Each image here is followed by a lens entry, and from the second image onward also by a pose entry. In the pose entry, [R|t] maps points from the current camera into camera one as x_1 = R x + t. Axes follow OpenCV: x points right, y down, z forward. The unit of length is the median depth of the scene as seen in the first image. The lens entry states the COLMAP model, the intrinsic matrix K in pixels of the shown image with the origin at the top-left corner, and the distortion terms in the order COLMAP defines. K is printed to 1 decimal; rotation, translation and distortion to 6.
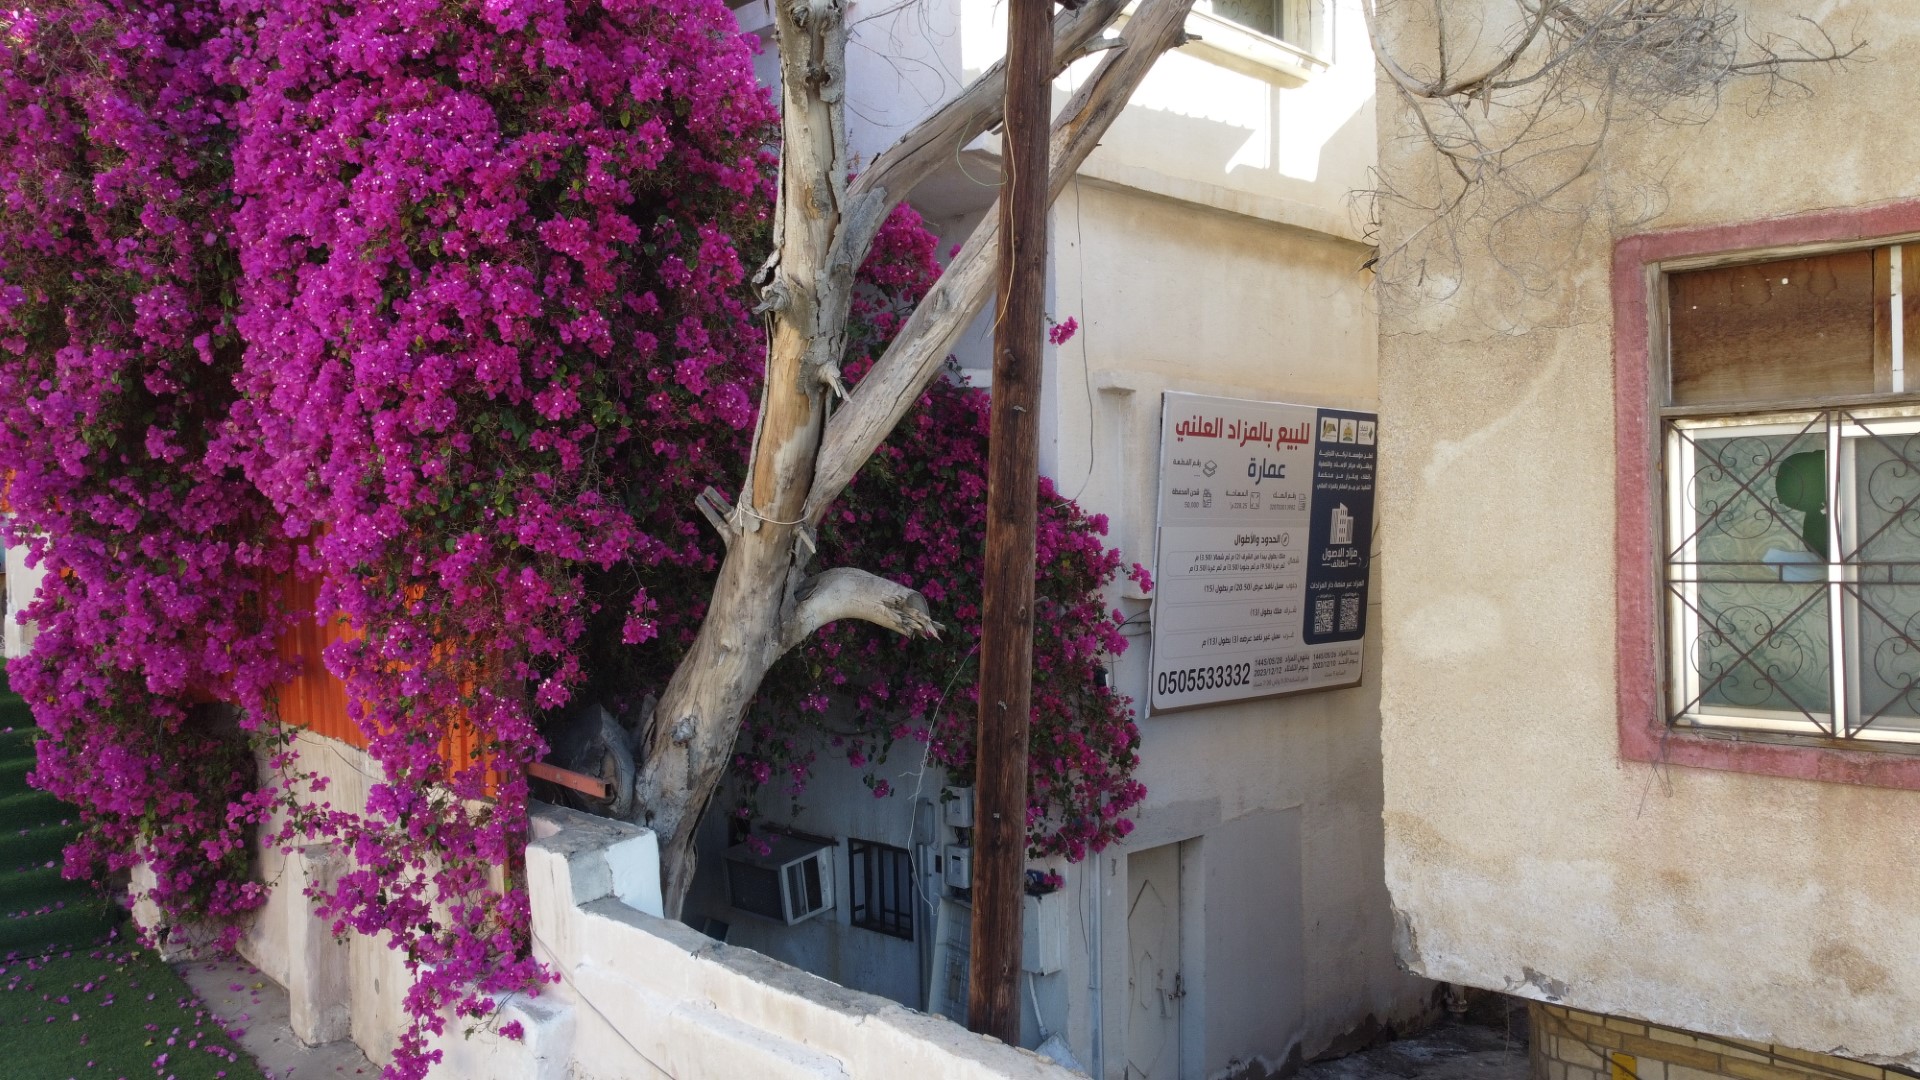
lens RADIAL K [[1450.9, 0, 963.1], [0, 1450.9, 536.1], [0, 0, 1]] dist [0.001444, -0.002964]
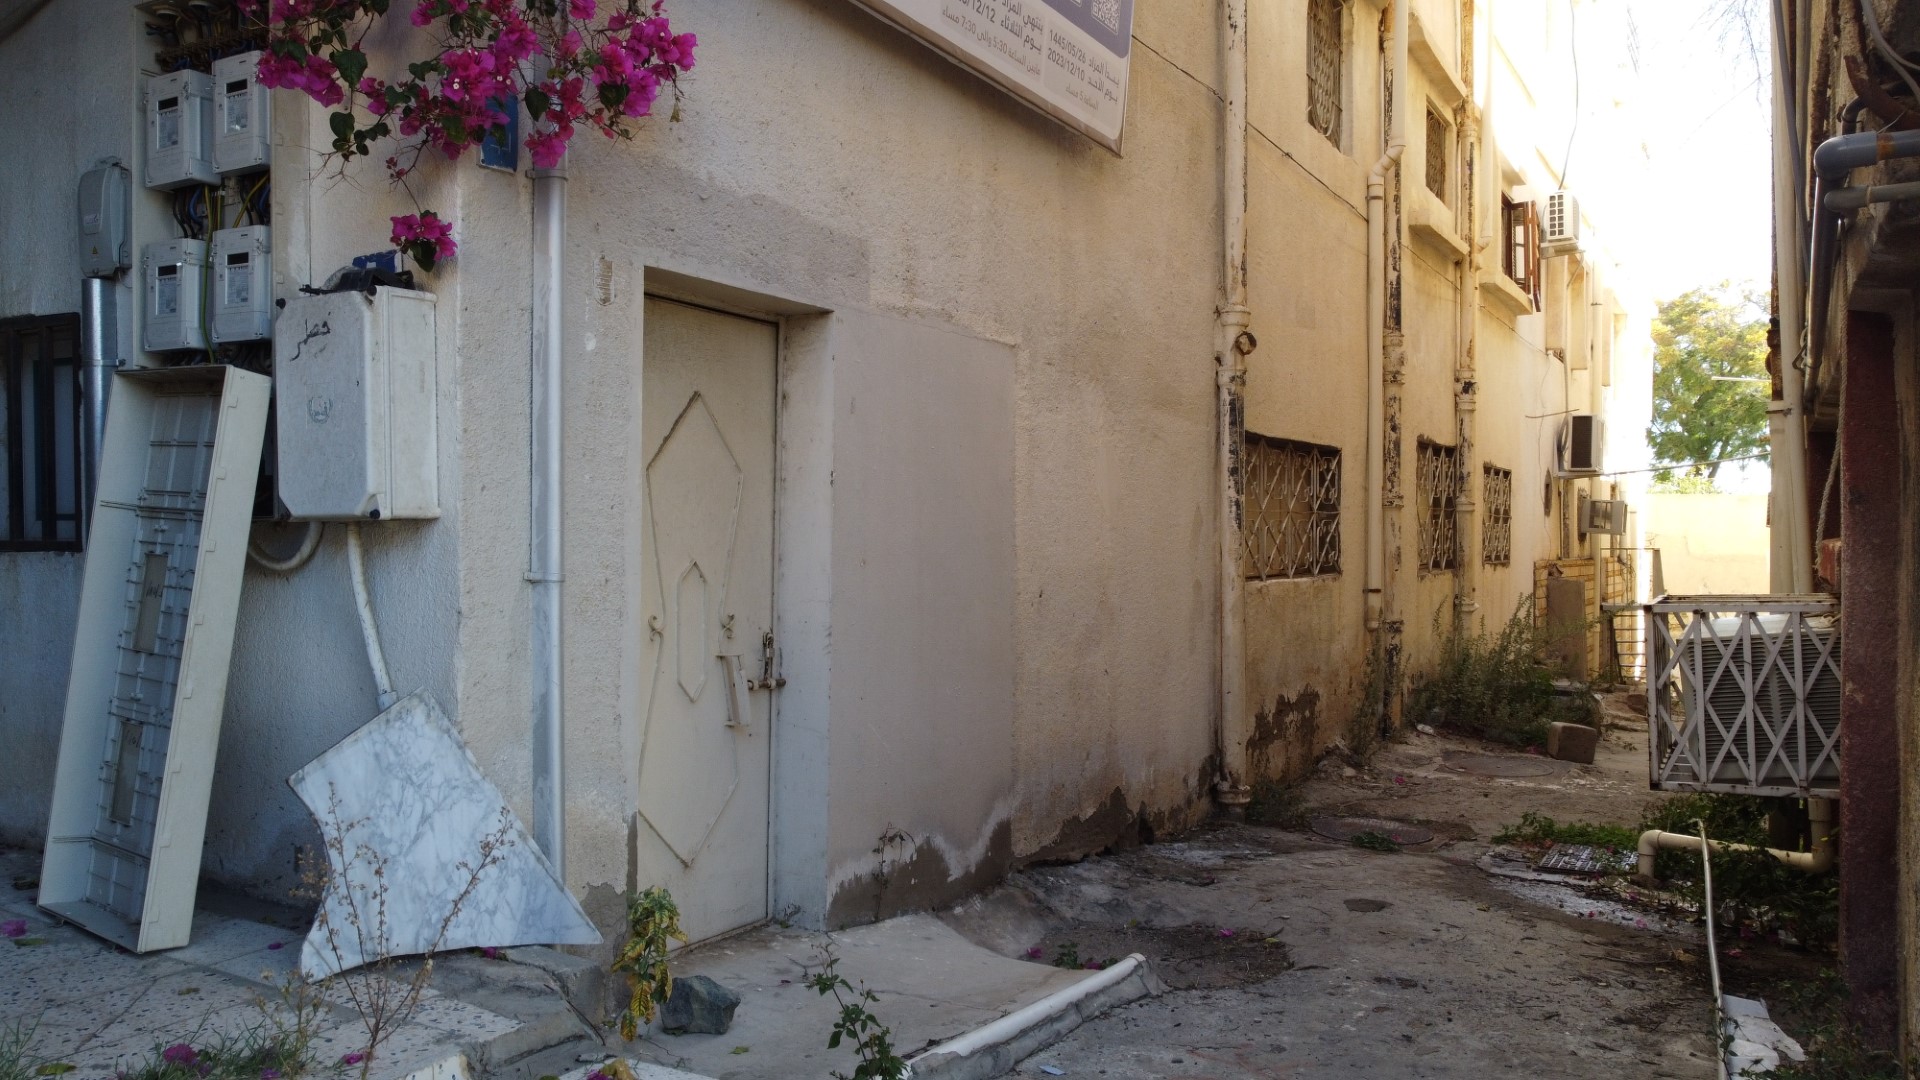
lens RADIAL K [[1450.9, 0, 957.7], [0, 1450.9, 544.6], [0, 0, 1]] dist [0.001444, -0.002964]
pose [[0.959845, 0.014551, 0.280153, 0.078741], [-0.014285, 0.999893, -0.002989, 0.268836], [-0.280167, -0.001133, 0.959951, 0.555369]]
